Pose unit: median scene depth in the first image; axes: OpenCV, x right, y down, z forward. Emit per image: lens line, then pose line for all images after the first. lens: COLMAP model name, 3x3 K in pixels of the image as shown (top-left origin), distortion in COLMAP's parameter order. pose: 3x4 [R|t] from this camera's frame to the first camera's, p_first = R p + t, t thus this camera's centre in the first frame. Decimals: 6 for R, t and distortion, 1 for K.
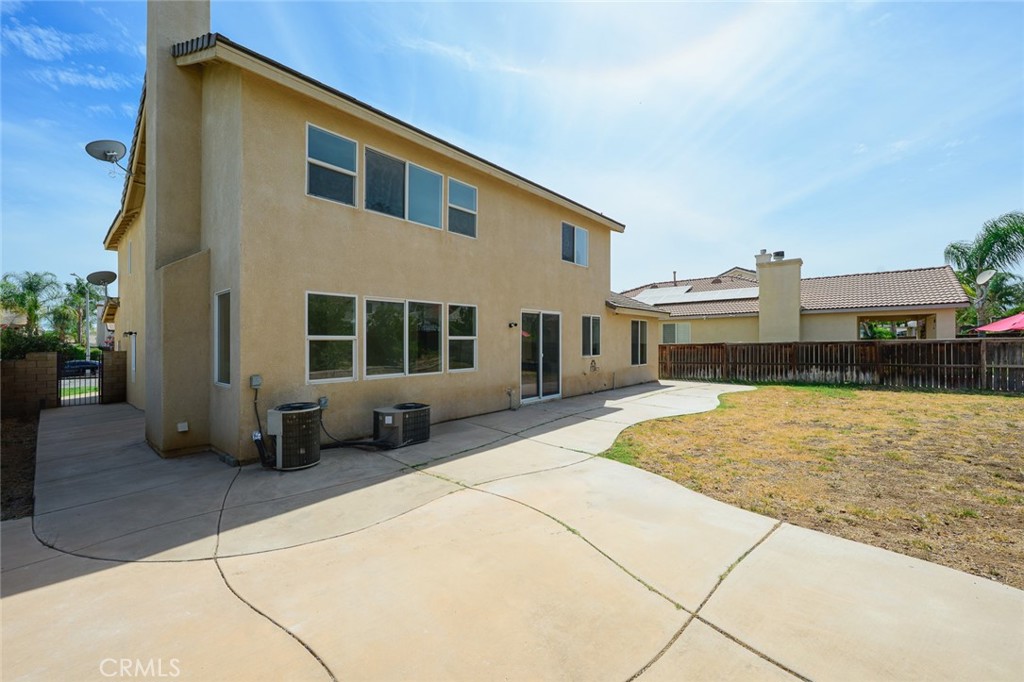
lens RADIAL K [[411.6, 0, 512.0], [0, 411.6, 341.0], [0, 0, 1]] dist [0.000151, 0.000028]
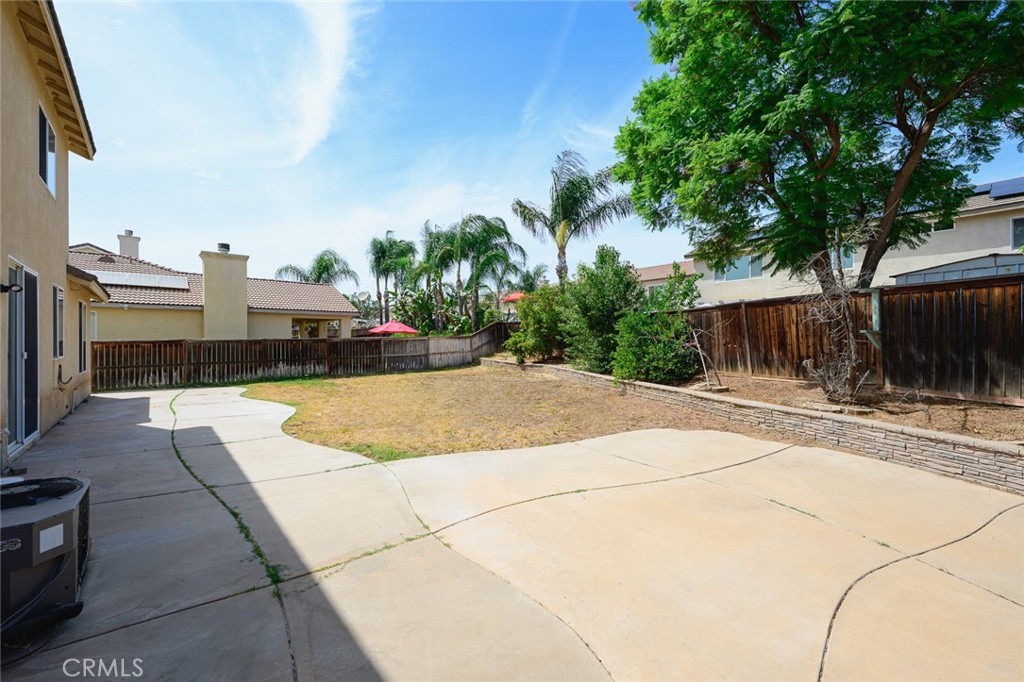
lens RADIAL K [[421.2, 0, 511.4], [0, 421.2, 349.0], [0, 0, 1]] dist [0.000102, -0.000044]
pose [[0.144678, -0.011313, 0.989414, -0.324747], [0.000383, 0.999935, 0.011378, 0.019635], [-0.989479, -0.001267, 0.144673, 0.327392]]
